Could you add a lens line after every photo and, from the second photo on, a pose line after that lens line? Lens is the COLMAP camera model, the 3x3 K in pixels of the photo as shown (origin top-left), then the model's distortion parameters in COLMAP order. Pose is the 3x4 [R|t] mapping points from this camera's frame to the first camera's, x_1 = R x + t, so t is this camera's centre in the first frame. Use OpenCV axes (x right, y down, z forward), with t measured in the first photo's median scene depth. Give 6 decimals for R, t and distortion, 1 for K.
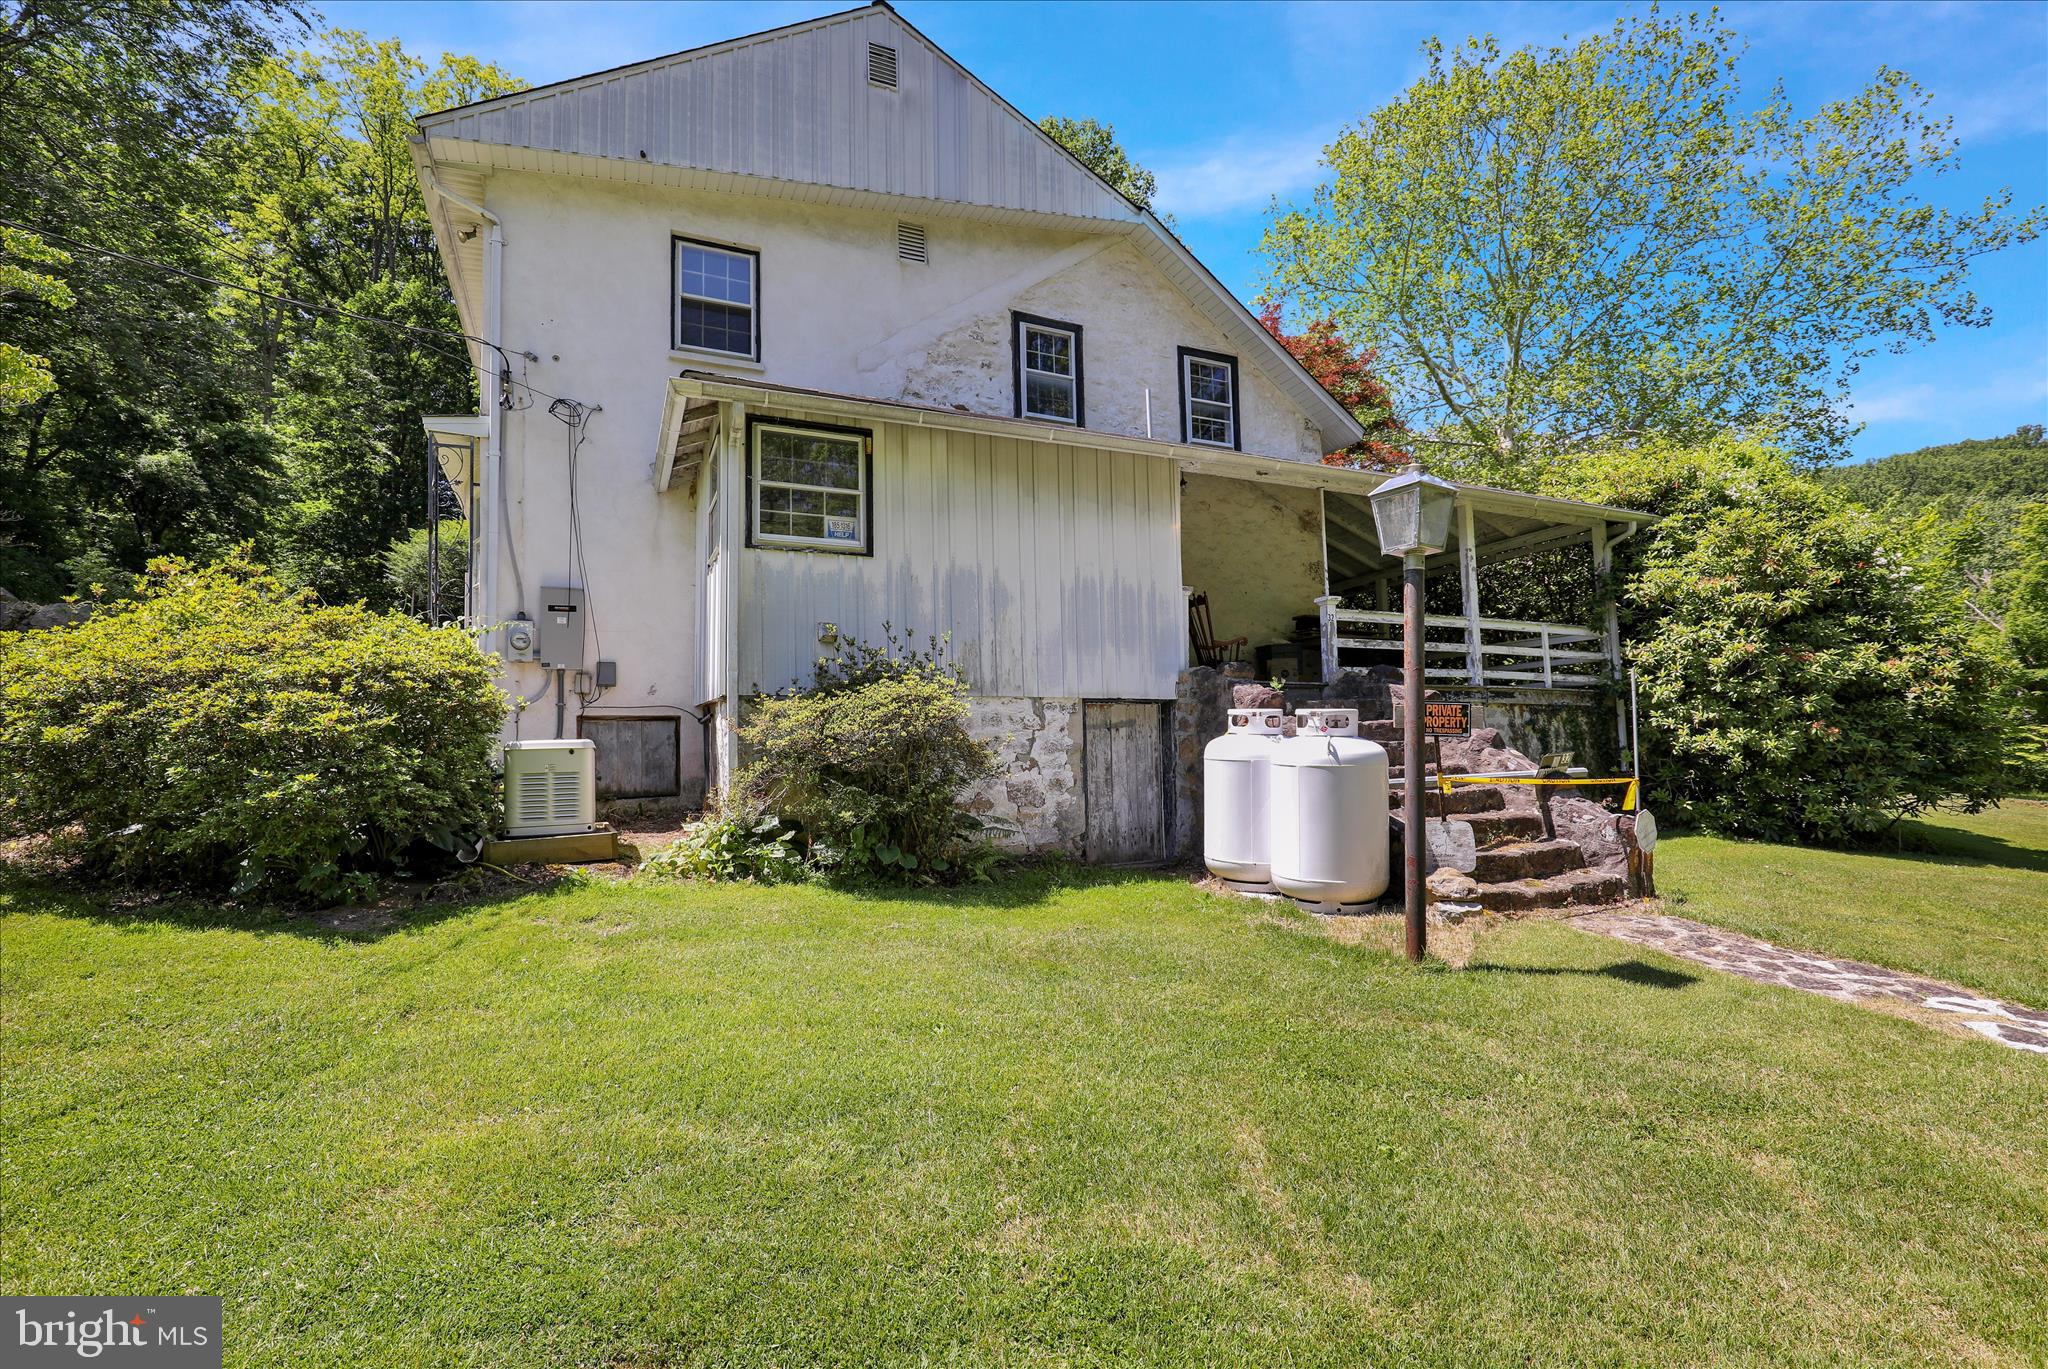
lens RADIAL K [[977.0, 0, 1024.0], [0, 977.0, 684.5], [0, 0, 1]] dist [0.013084, -0.000593]
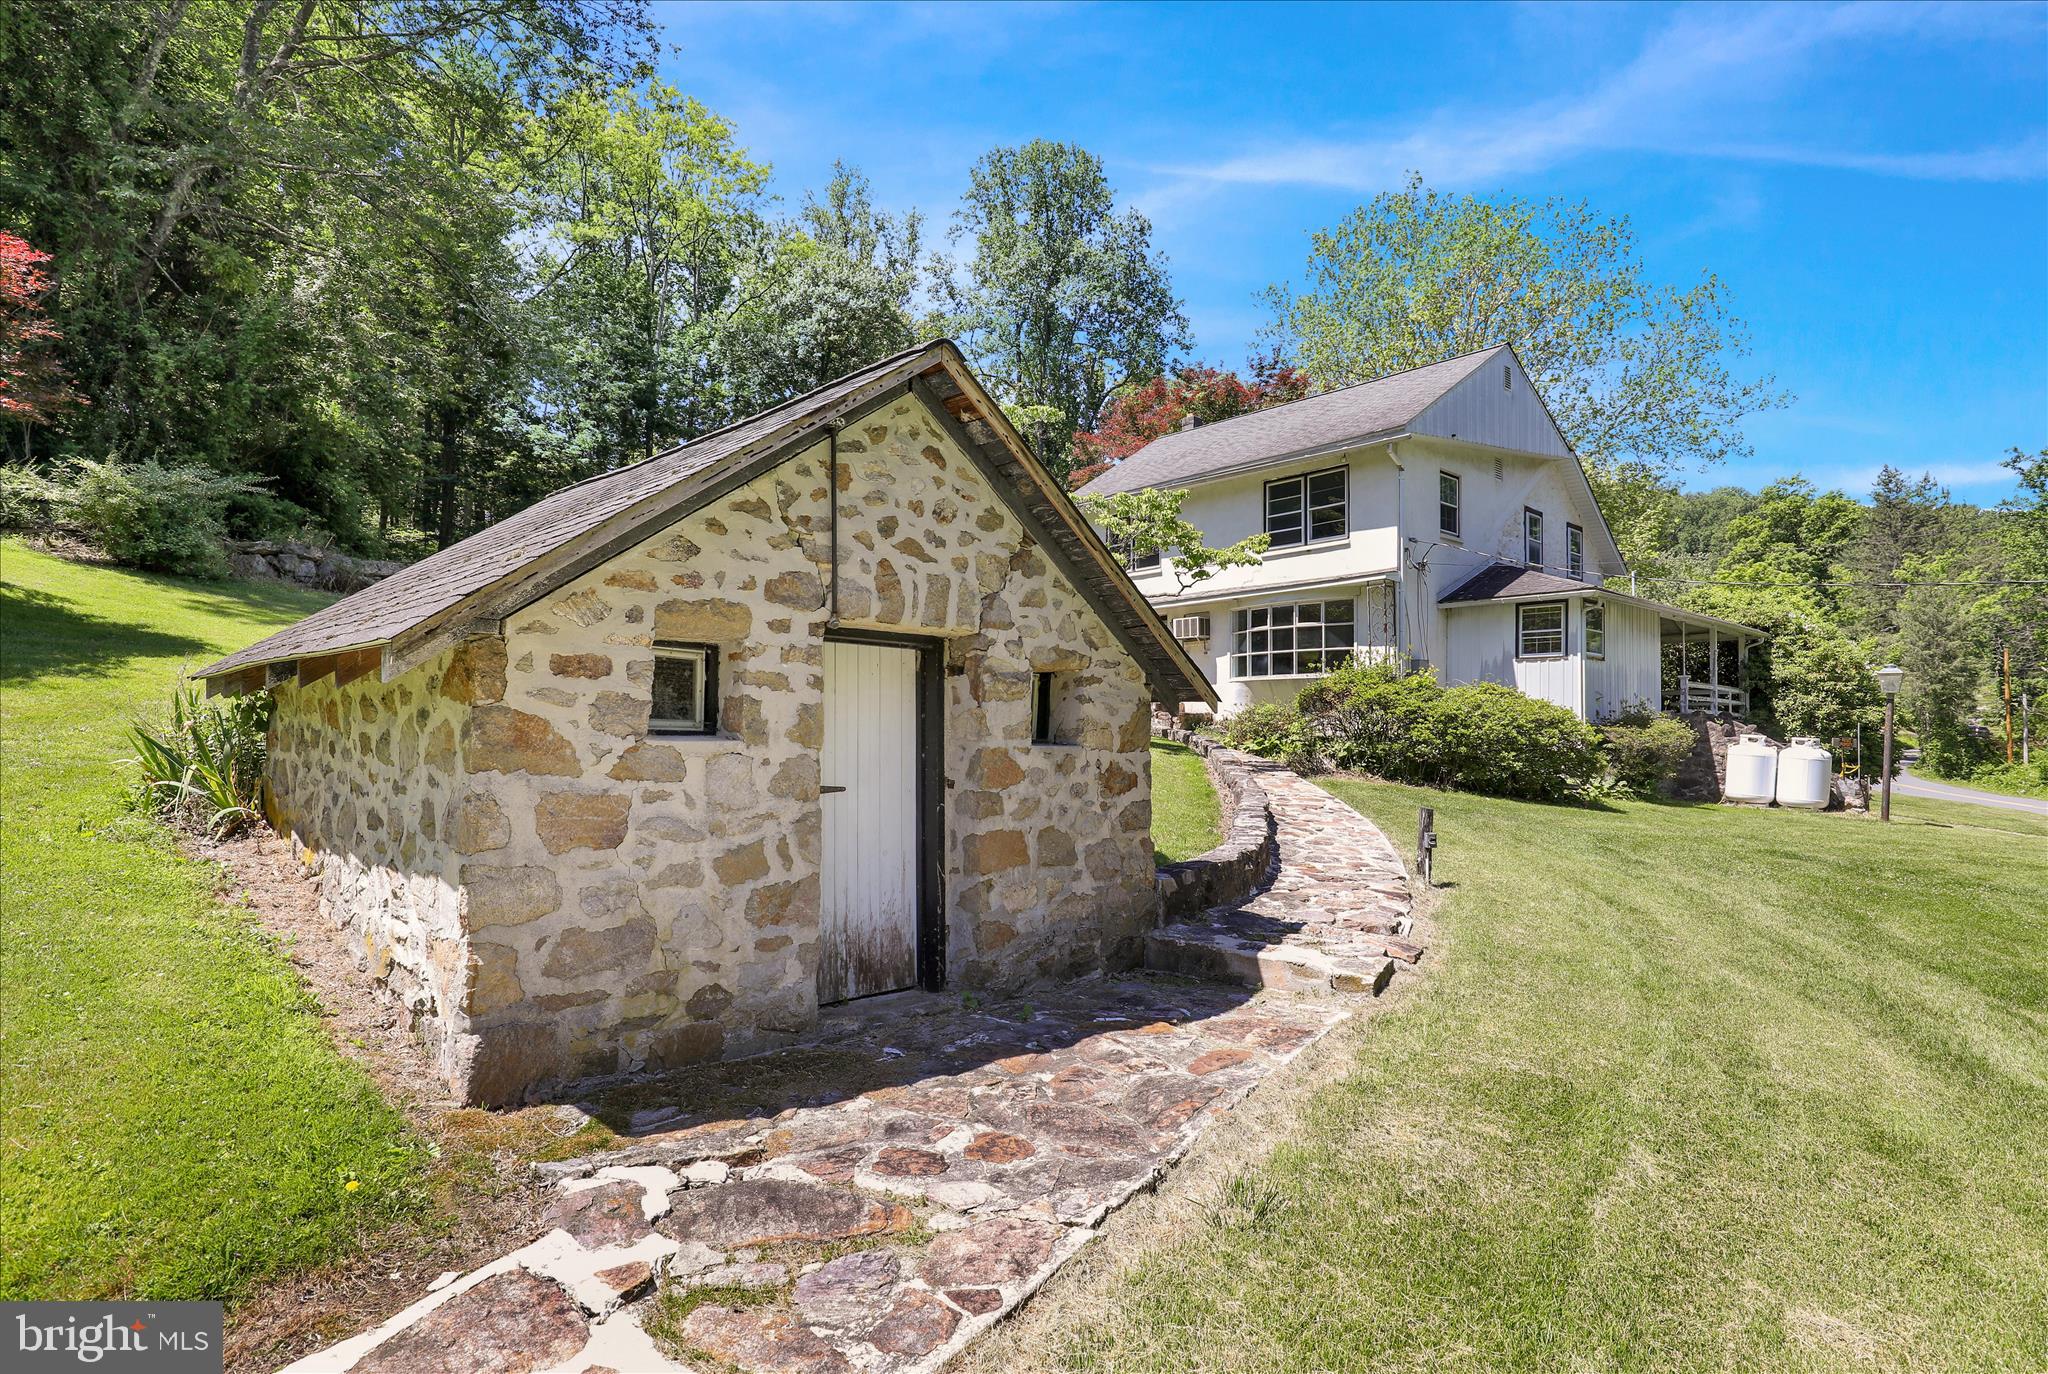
lens RADIAL K [[1057.1, 0, 1025.2], [0, 1057.1, 713.9], [0, 0, 1]] dist [0.001095, 0.001584]
pose [[0.952959, 0.031622, 0.301444, -1.707873], [-0.052416, 0.996752, 0.061143, -0.071913], [-0.298531, -0.074067, 0.951522, -0.733452]]
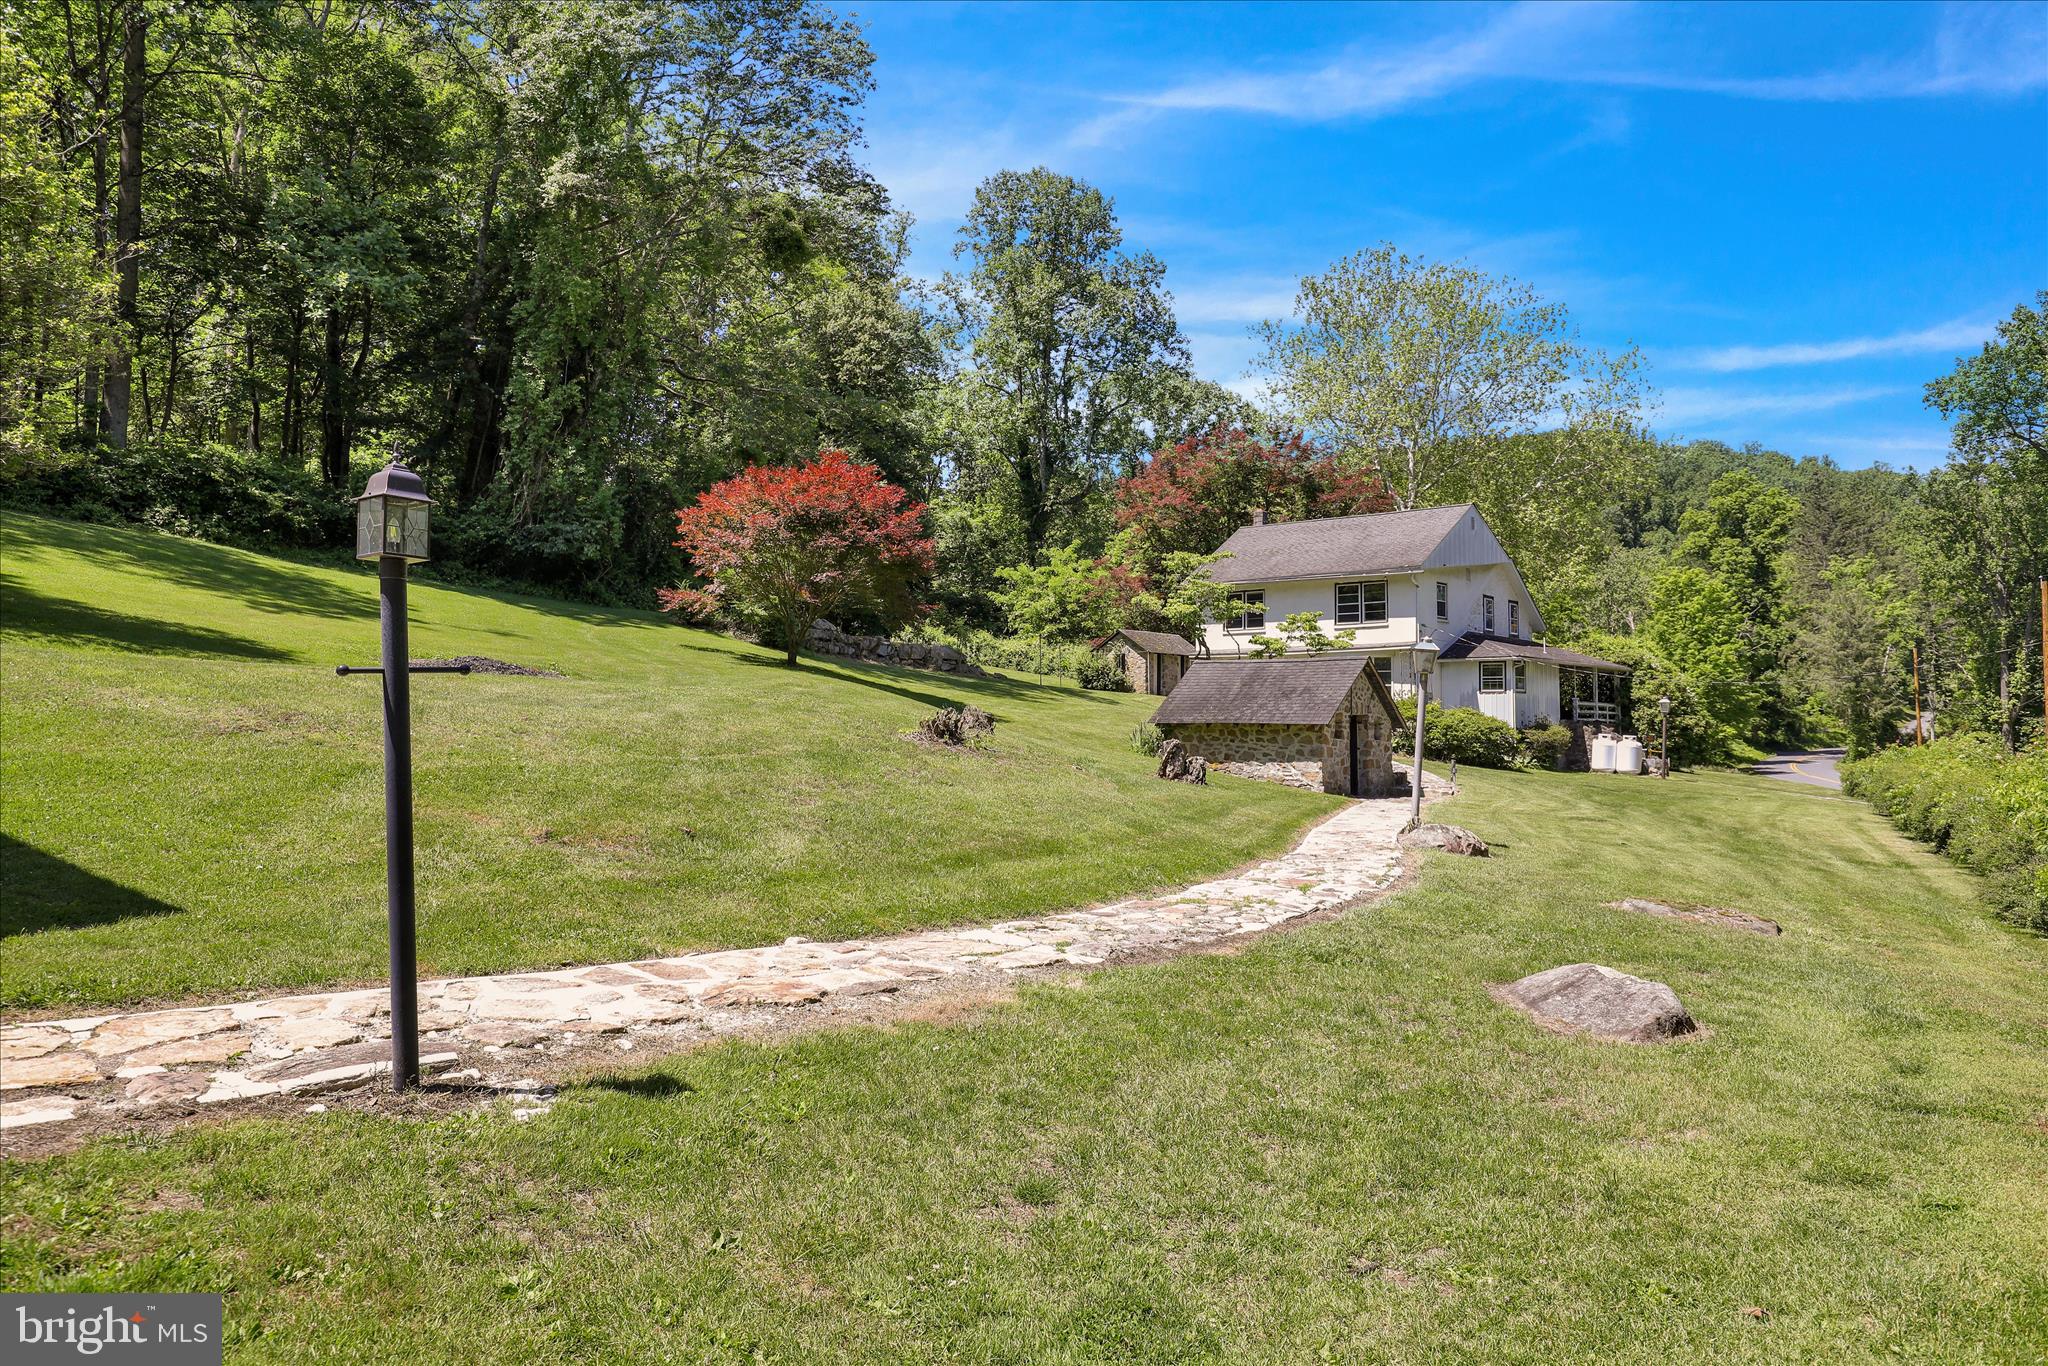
lens RADIAL K [[1503.7, 0, 1024.0], [0, 1503.7, 683.0], [0, 0, 1]] dist [0.026941, -0.001985]
pose [[0.899624, 0.035210, 0.435243, -3.759665], [-0.058643, 0.997456, 0.040521, -0.242847], [-0.432709, -0.061978, 0.899401, -2.942722]]
